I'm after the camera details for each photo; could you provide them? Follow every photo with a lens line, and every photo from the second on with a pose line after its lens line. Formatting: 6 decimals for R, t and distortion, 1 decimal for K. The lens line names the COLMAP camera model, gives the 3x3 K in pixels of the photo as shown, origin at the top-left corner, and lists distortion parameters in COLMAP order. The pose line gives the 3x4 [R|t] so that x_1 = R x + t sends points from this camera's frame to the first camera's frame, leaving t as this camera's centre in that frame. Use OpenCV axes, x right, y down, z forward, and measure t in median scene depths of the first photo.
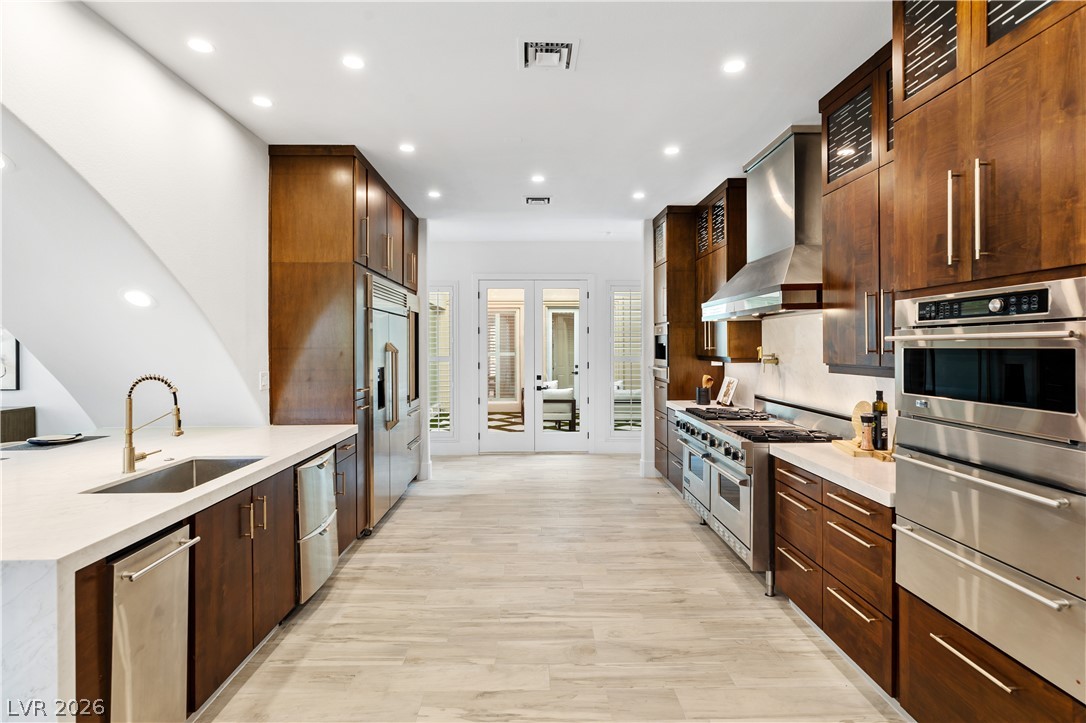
lens RADIAL K [[542.5, 0, 545.3], [0, 542.5, 348.0], [0, 0, 1]] dist [-0.005030, 0.000397]
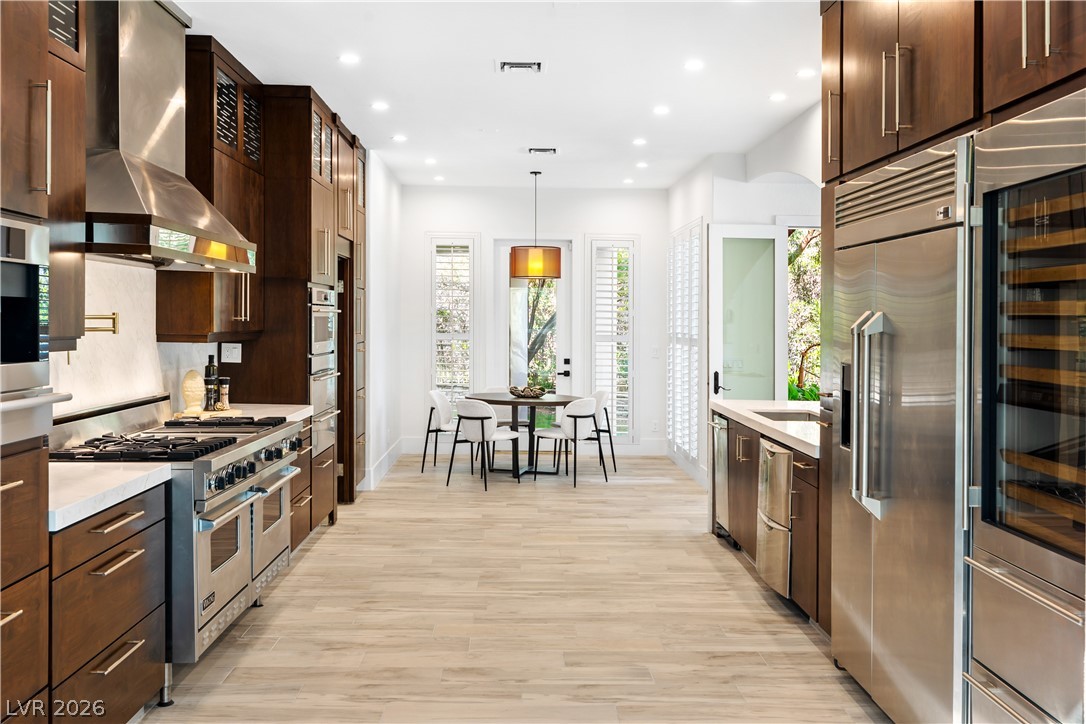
lens RADIAL K [[956.4, 0, 543.5], [0, 956.4, 364.4], [0, 0, 1]] dist [0.003579, 0.000598]
pose [[-0.999914, -0.013107, 0.000186, -0.026901], [-0.013079, 0.998515, 0.052885, -0.007413], [-0.000879, 0.052878, -0.998601, 2.140850]]
